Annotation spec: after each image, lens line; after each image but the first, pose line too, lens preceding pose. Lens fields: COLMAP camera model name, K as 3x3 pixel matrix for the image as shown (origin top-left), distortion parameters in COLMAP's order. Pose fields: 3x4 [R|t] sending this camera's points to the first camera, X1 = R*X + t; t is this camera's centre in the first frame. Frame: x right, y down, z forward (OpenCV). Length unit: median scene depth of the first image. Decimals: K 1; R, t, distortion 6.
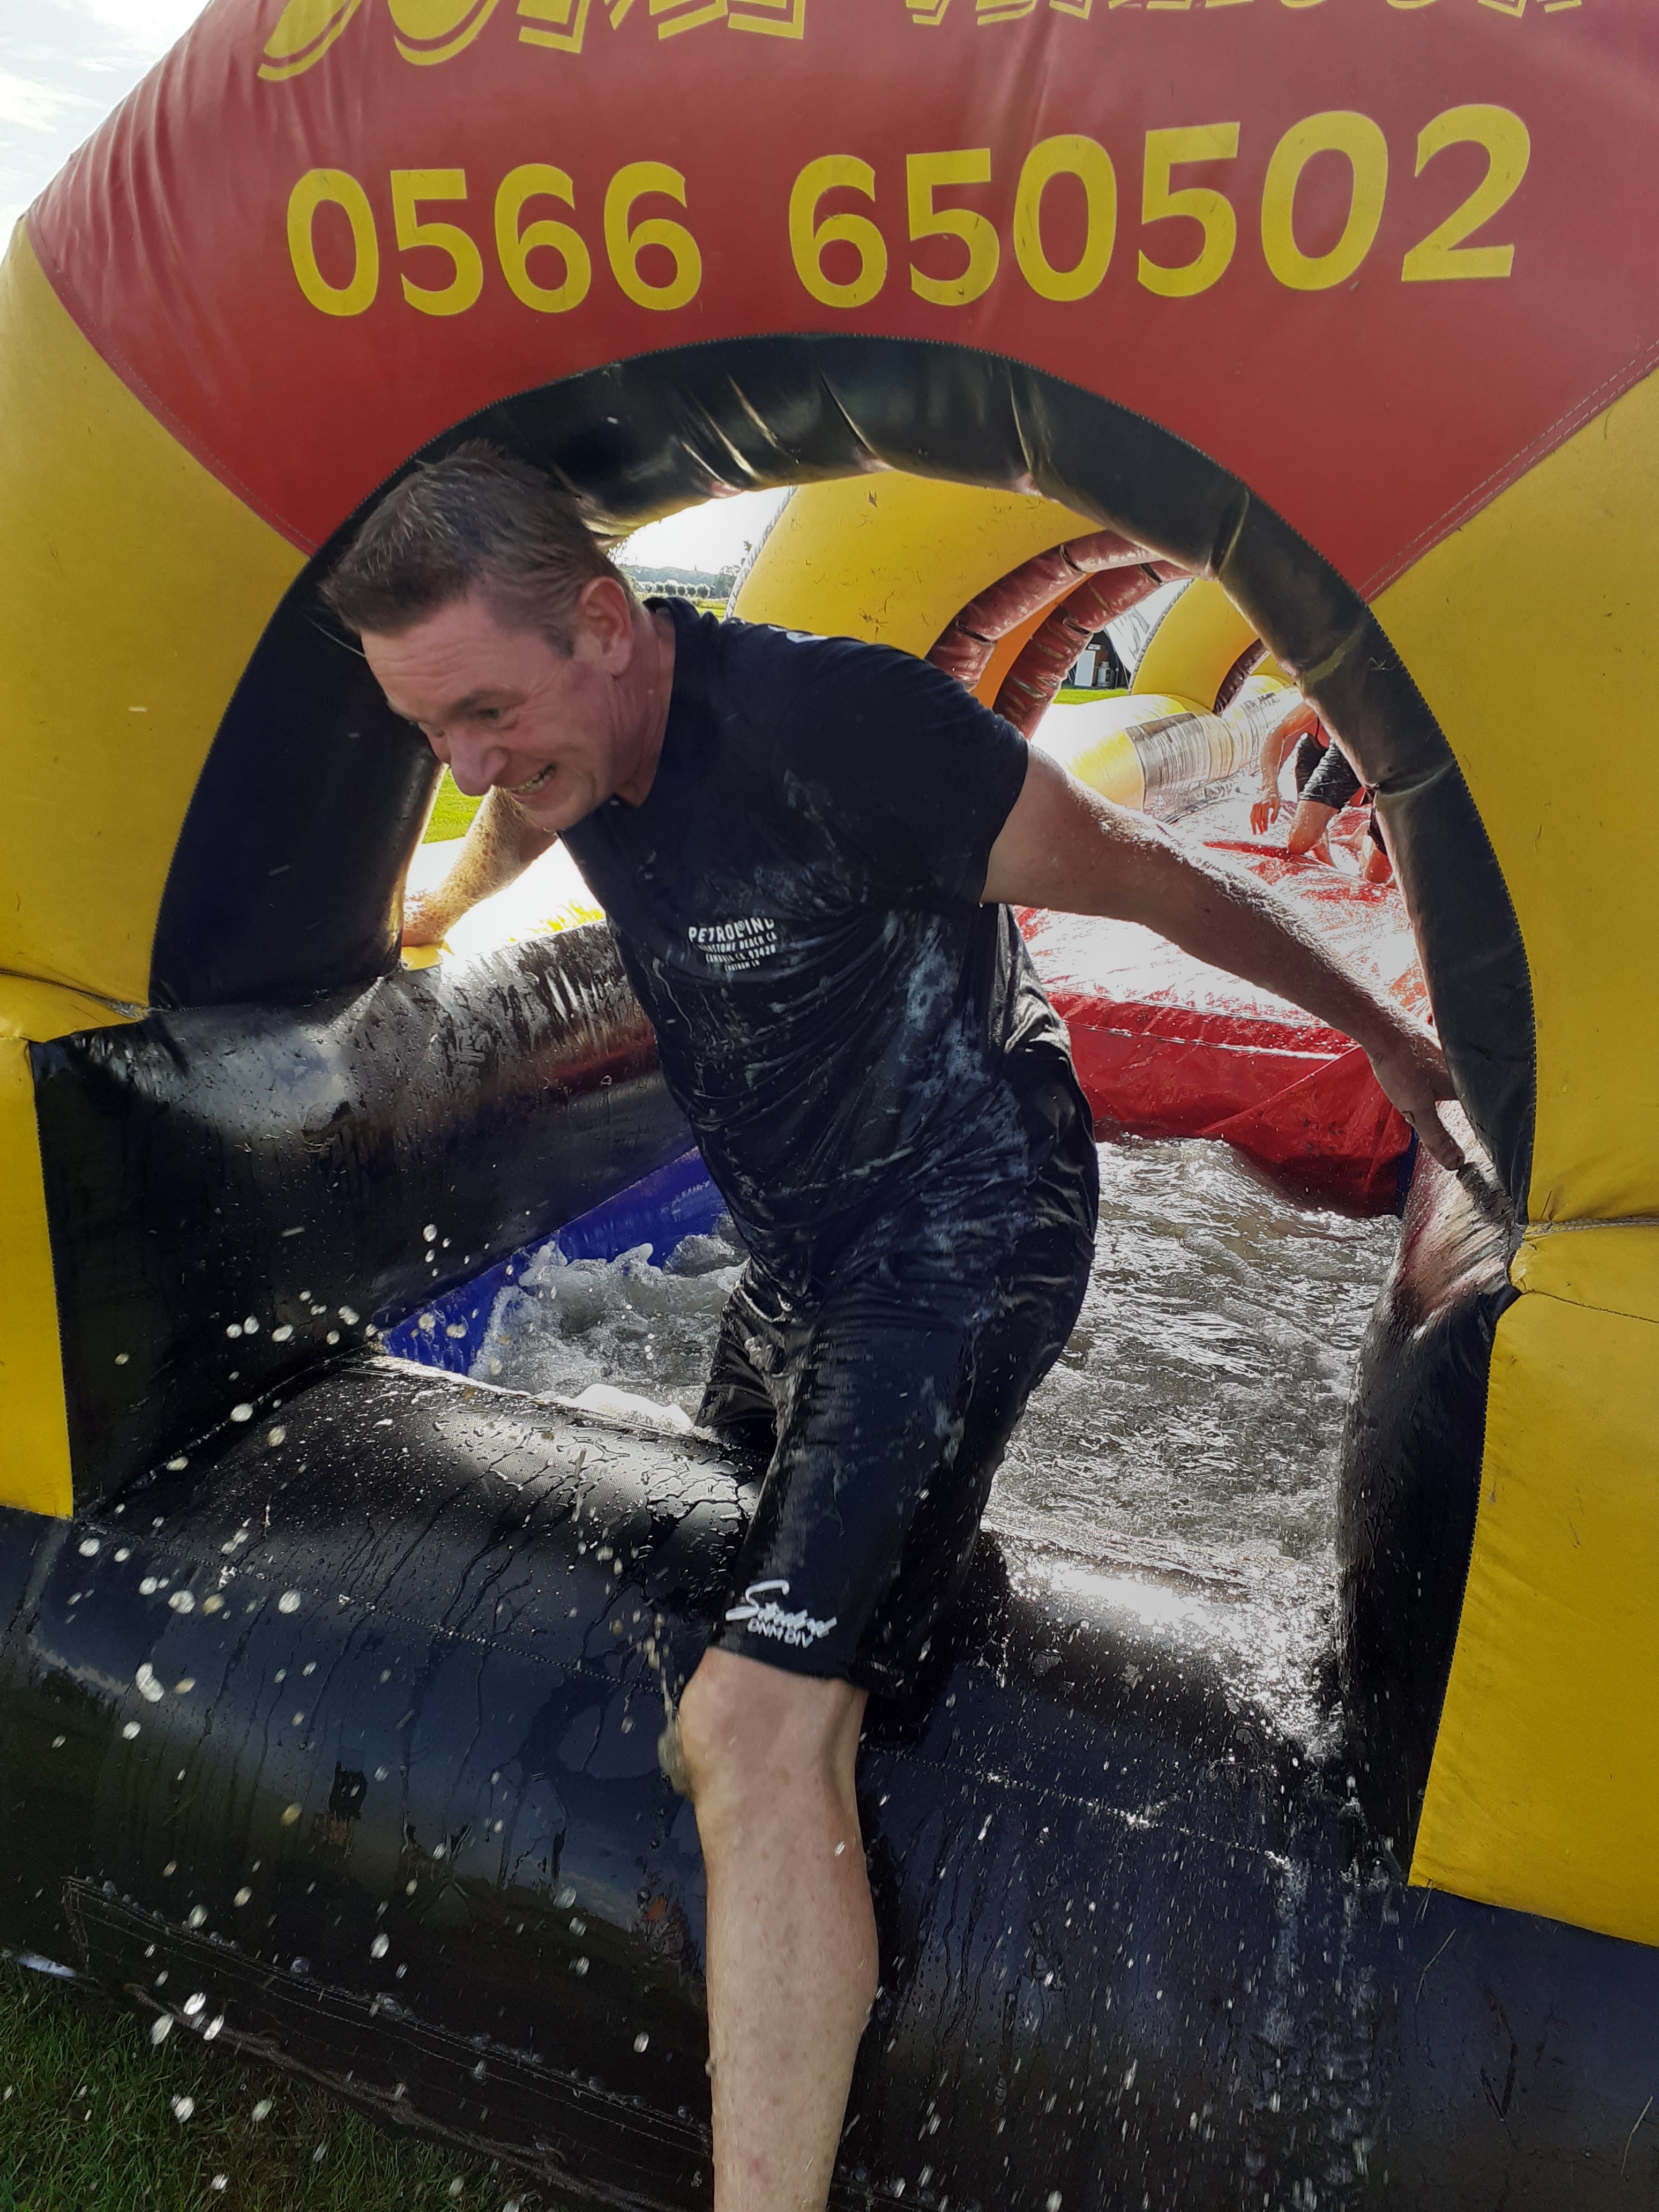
lens RADIAL K [[1710.6, 0, 829.5], [0, 1710.6, 1106.0], [0, 0, 1]] dist [-0.040452, -0.000473]
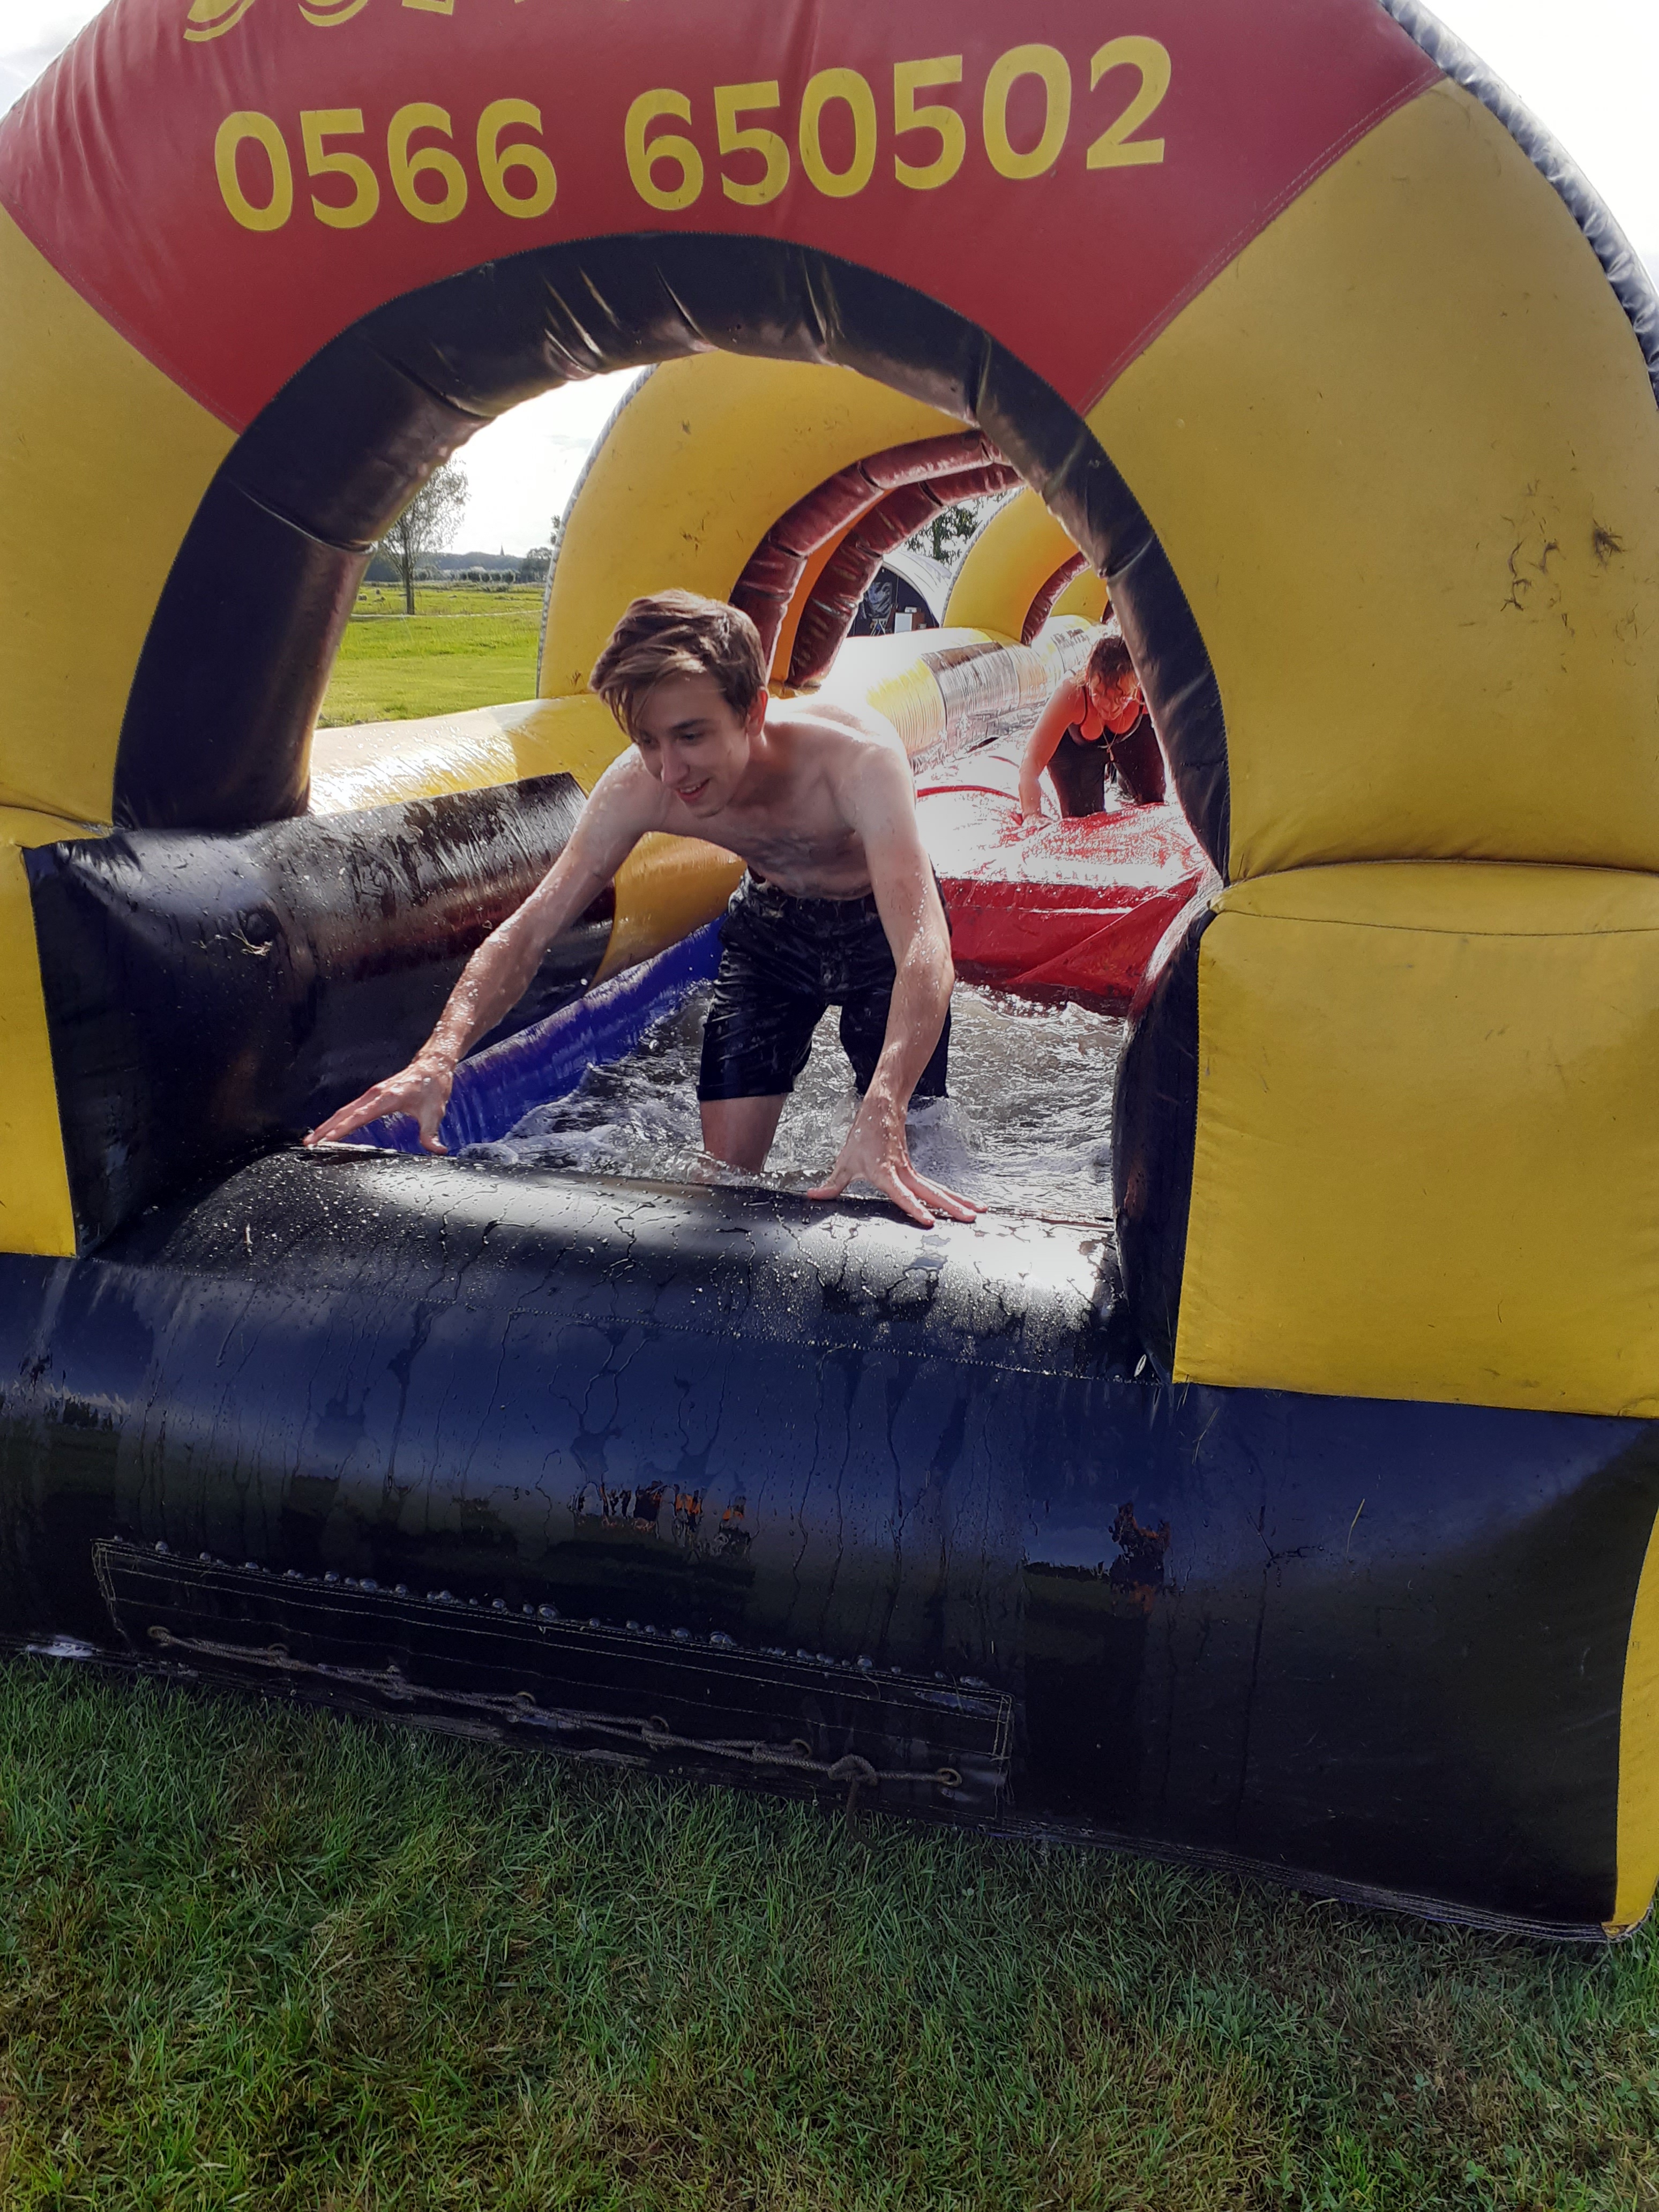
lens RADIAL K [[1760.6, 0, 779.6], [0, 1760.6, 1105.2], [0, 0, 1]] dist [0.004257, -0.052400]
pose [[0.996103, -0.059689, 0.064939, -0.035423], [0.059450, 0.998216, 0.005597, 0.196044], [-0.065157, -0.001715, 0.997874, -0.321425]]
